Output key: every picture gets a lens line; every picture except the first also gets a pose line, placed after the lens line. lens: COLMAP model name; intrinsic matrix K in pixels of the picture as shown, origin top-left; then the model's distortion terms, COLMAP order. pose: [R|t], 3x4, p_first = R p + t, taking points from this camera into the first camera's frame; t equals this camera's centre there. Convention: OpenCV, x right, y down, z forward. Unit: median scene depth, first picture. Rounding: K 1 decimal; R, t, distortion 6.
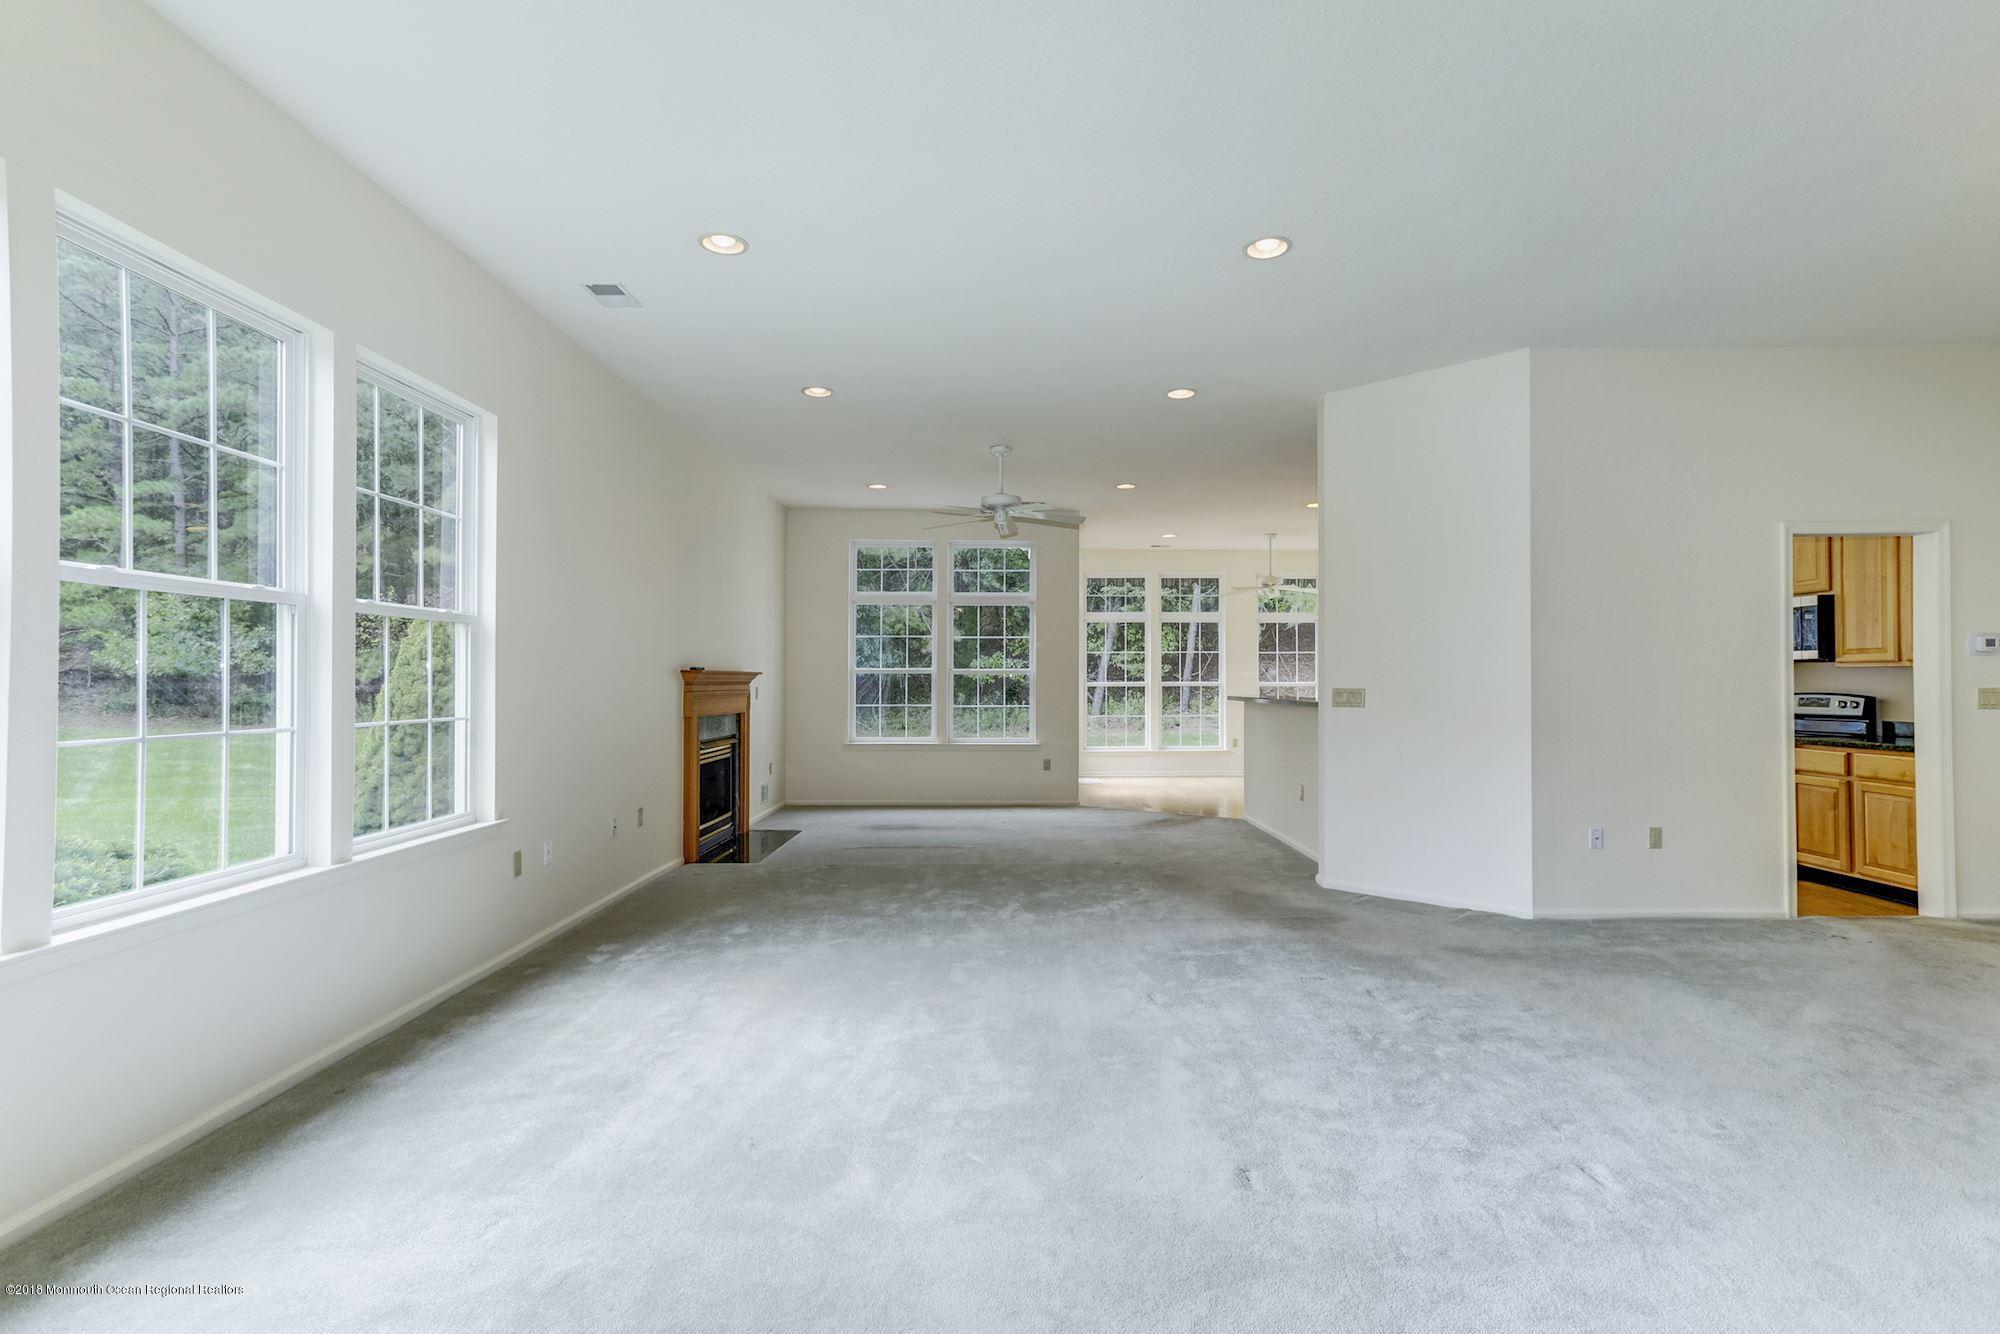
lens RADIAL K [[975.9, 0, 987.2], [0, 975.9, 688.4], [0, 0, 1]] dist [-0.019901, 0.024063]
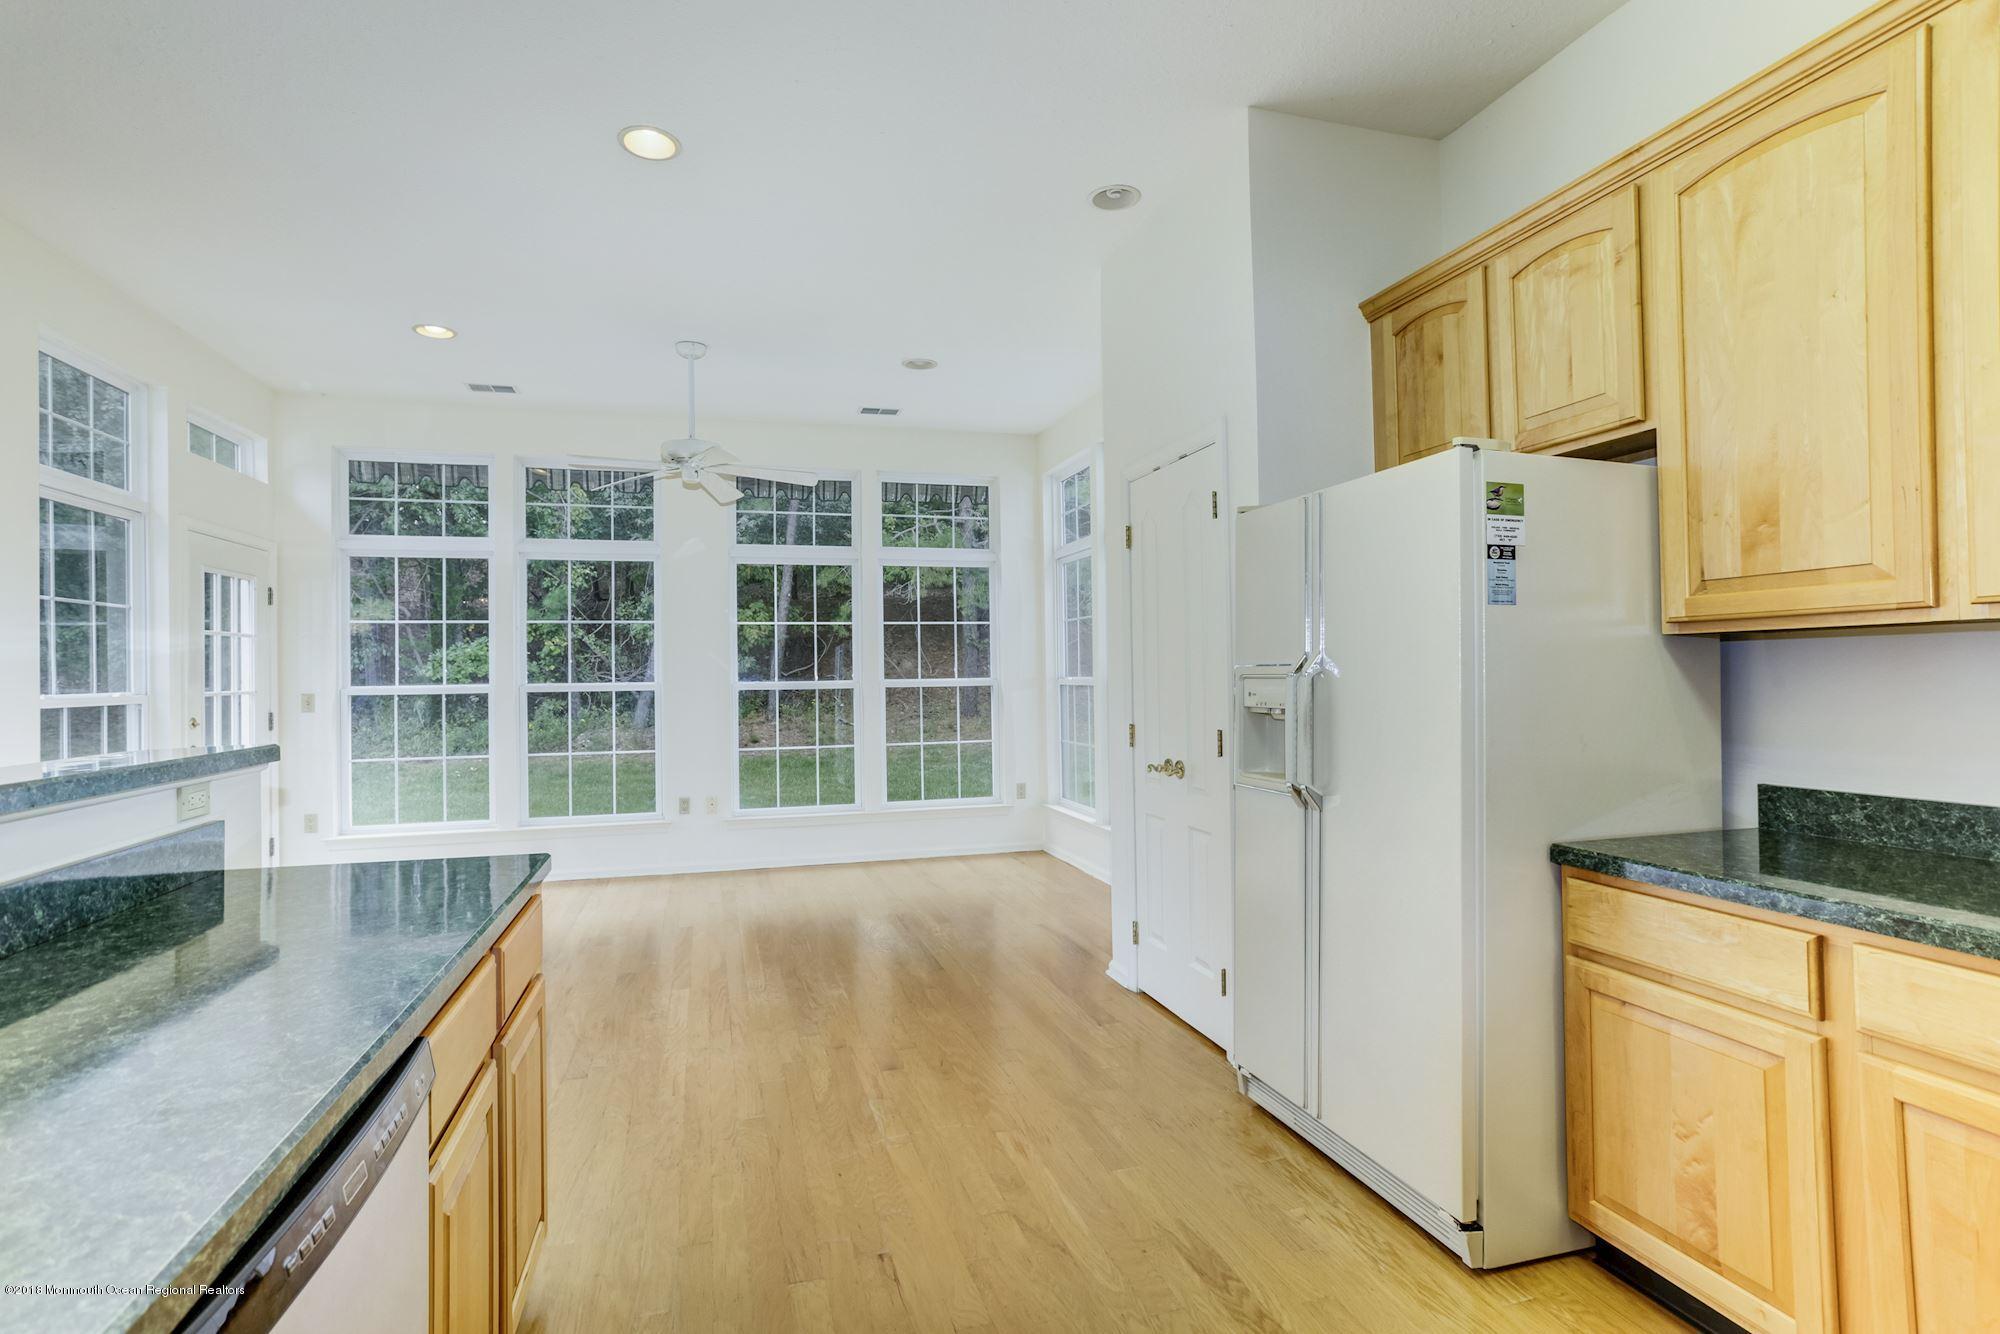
lens RADIAL K [[975.9, 0, 986.5], [0, 975.9, 656.0], [0, 0, 1]] dist [-0.019901, 0.024063]
pose [[0.964060, -0.006155, 0.265613, 0.719727], [0.013764, 0.999546, -0.026796, -0.012454], [-0.265327, 0.029489, 0.963707, 1.328775]]
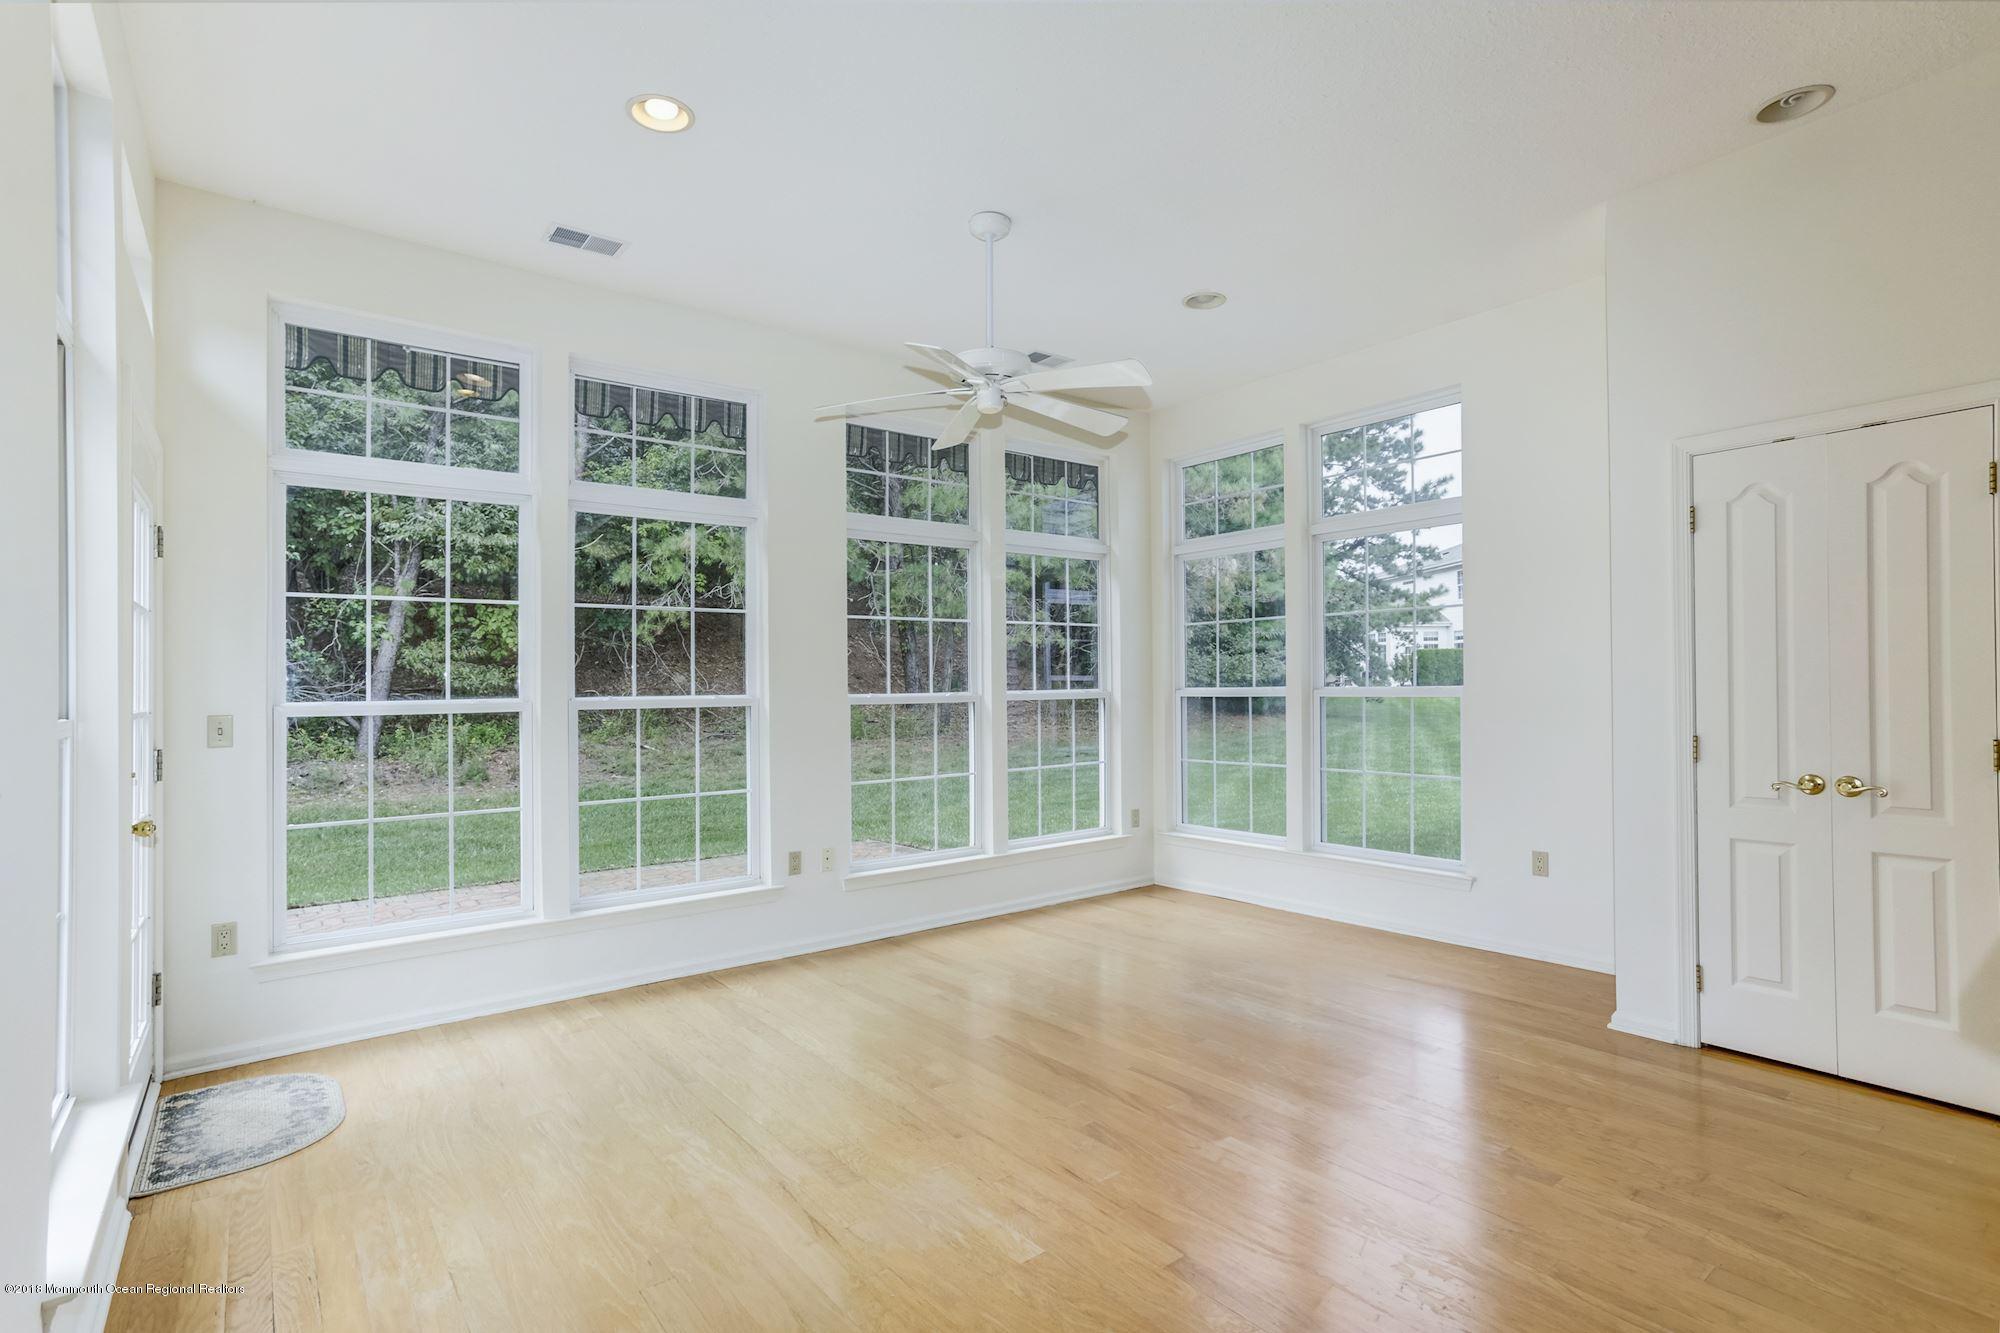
lens RADIAL K [[975.9, 0, 979.6], [0, 975.9, 666.3], [0, 0, 1]] dist [-0.019901, 0.024063]
pose [[0.796867, 0.005325, 0.604131, 0.229867], [0.016283, 0.999409, -0.030287, -0.014100], [-0.603935, 0.033972, 0.796309, 1.836319]]
